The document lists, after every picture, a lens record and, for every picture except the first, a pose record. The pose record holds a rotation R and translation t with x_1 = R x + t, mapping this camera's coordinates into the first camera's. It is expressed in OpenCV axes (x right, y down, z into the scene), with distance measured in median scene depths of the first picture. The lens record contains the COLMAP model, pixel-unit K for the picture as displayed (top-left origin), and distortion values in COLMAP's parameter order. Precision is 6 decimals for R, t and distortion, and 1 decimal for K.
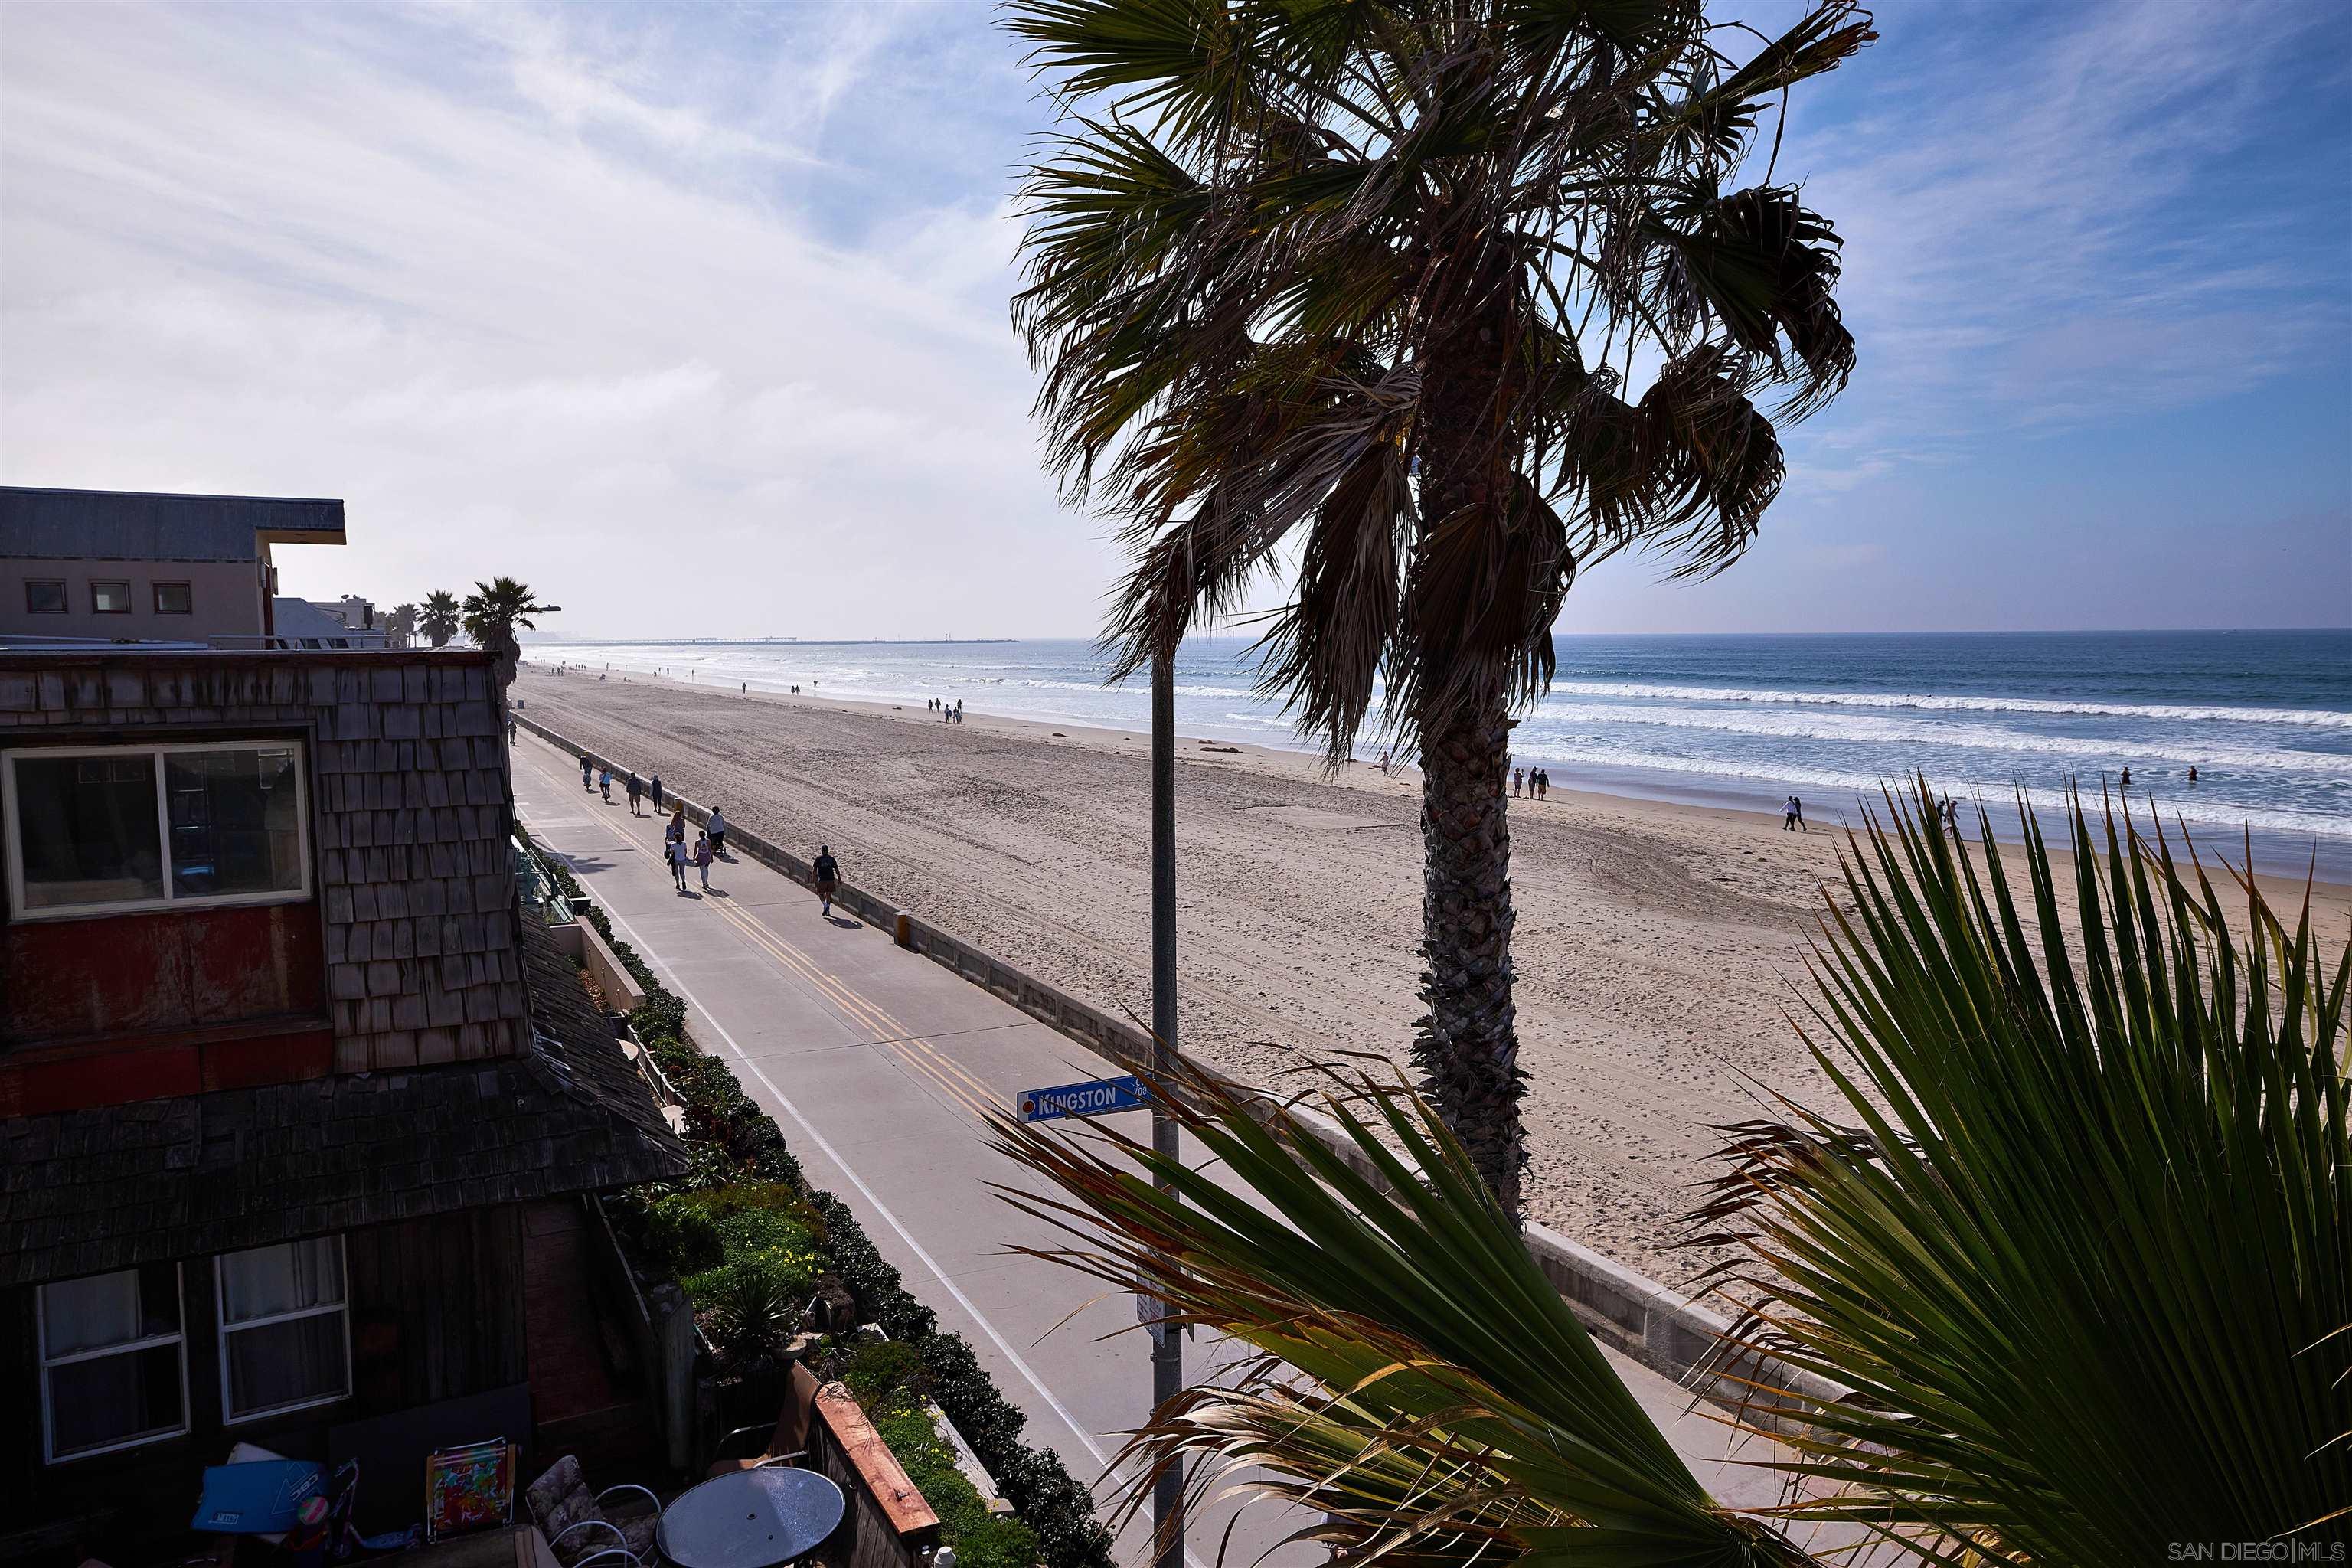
lens RADIAL K [[1511.9, 0, 1168.9], [0, 1511.9, 777.6], [0, 0, 1]] dist [-0.025152, 0.042326]
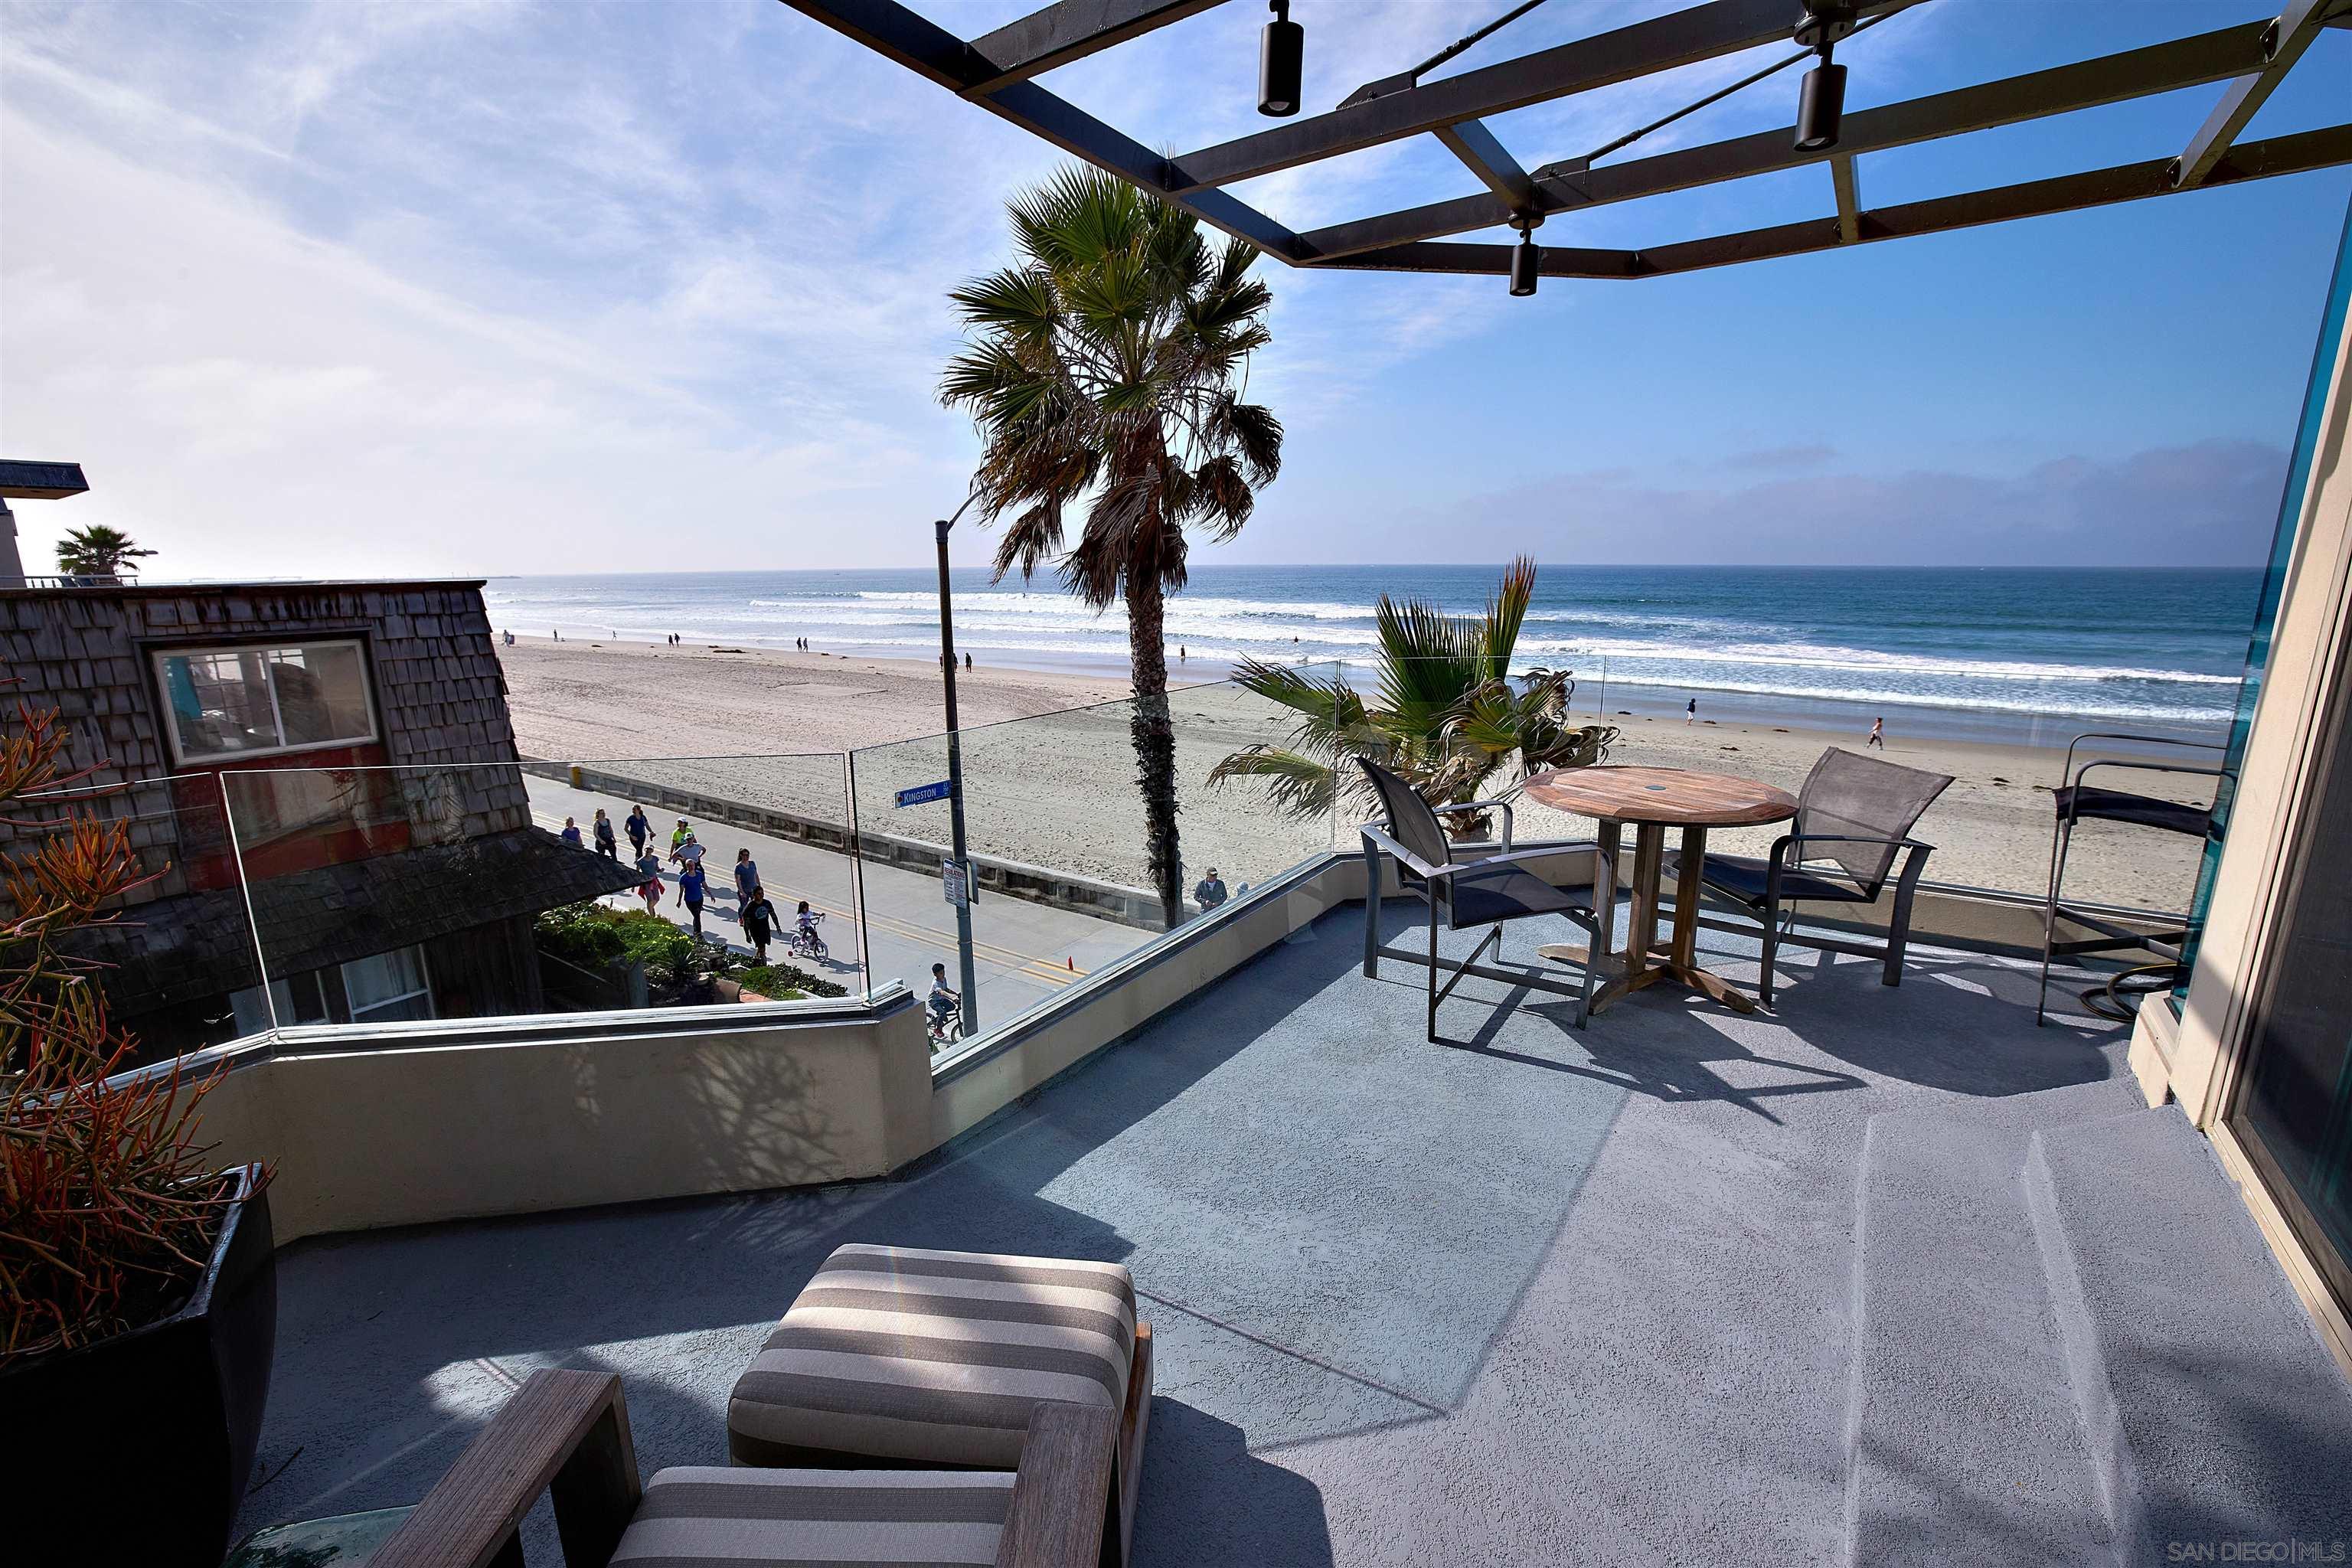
lens RADIAL K [[1004.1, 0, 1169.0], [0, 1004.1, 791.5], [0, 0, 1]] dist [-0.049594, 0.014200]
pose [[0.888277, -0.101383, 0.447980, -0.288868], [0.044113, 0.989657, 0.136500, 0.028617], [-0.457186, -0.101488, 0.883562, -0.284986]]
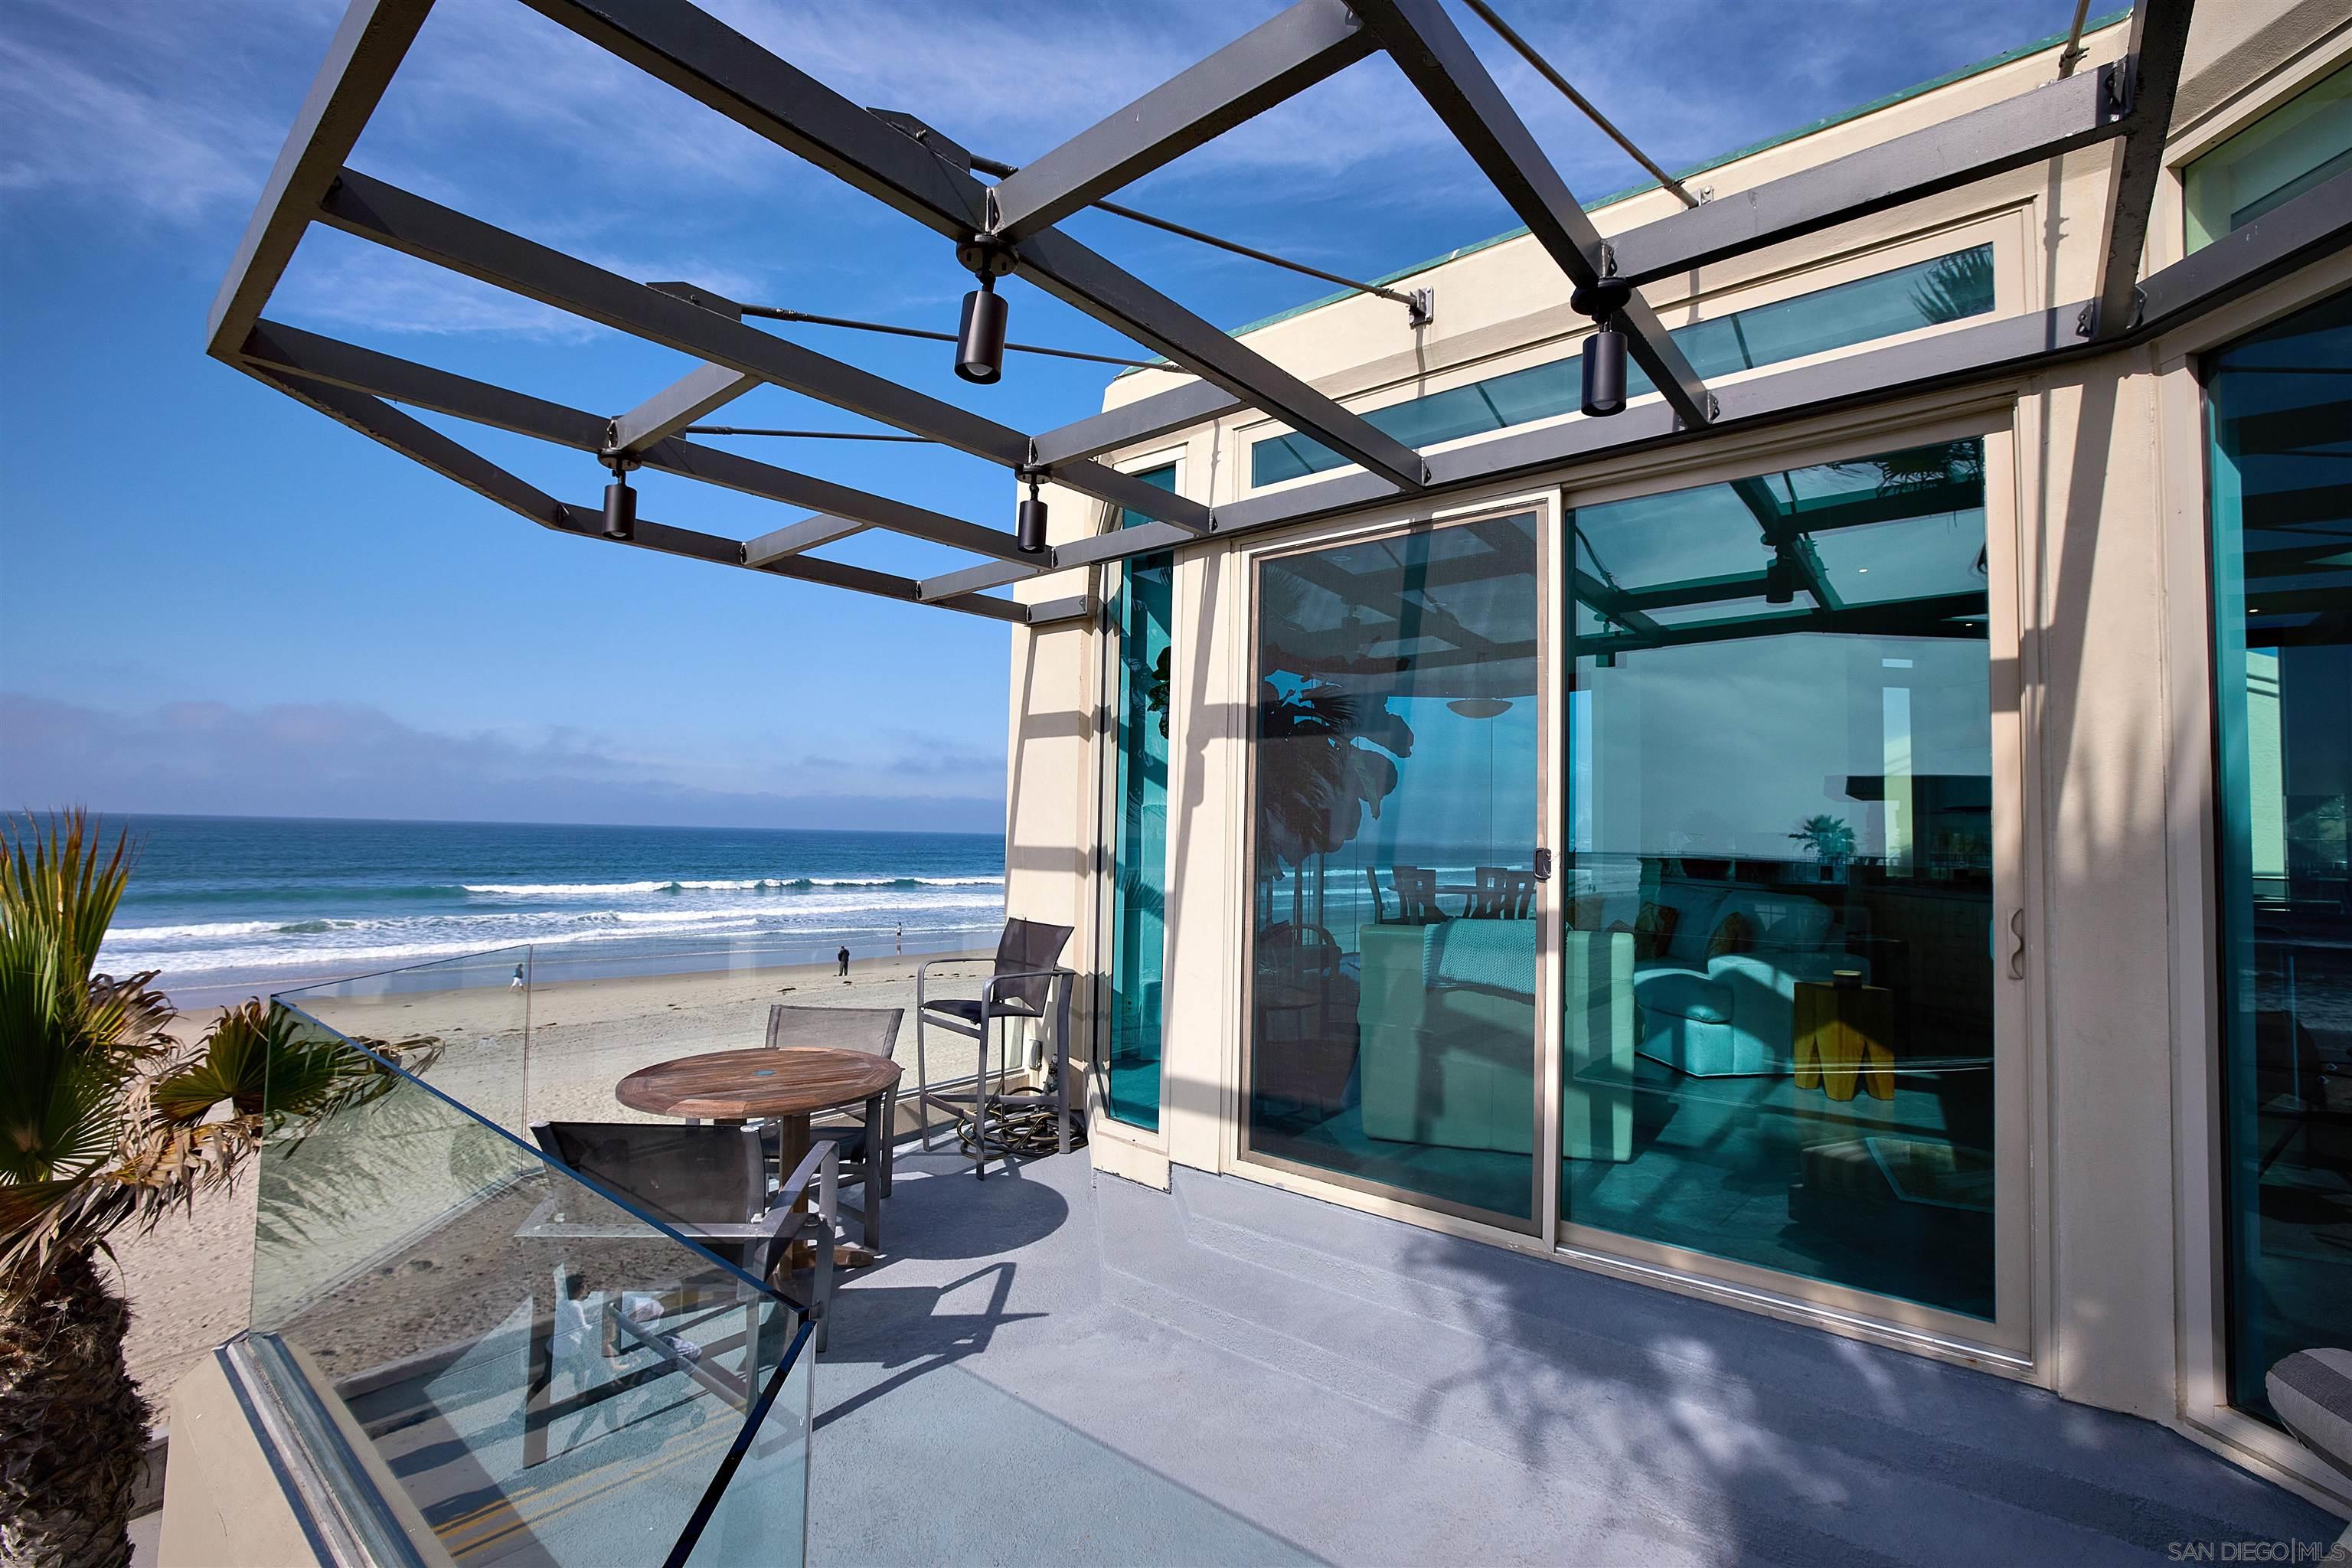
lens RADIAL K [[1023.3, 0, 1176.0], [0, 1023.3, 784.0], [0, 0, 1]] dist [-0.012269, 0.000495]
pose [[-0.389695, 0.046427, 0.919773, -0.346741], [0.063298, 0.997717, -0.023543, 0.005939], [-0.918766, 0.049045, -0.391744, -0.082184]]
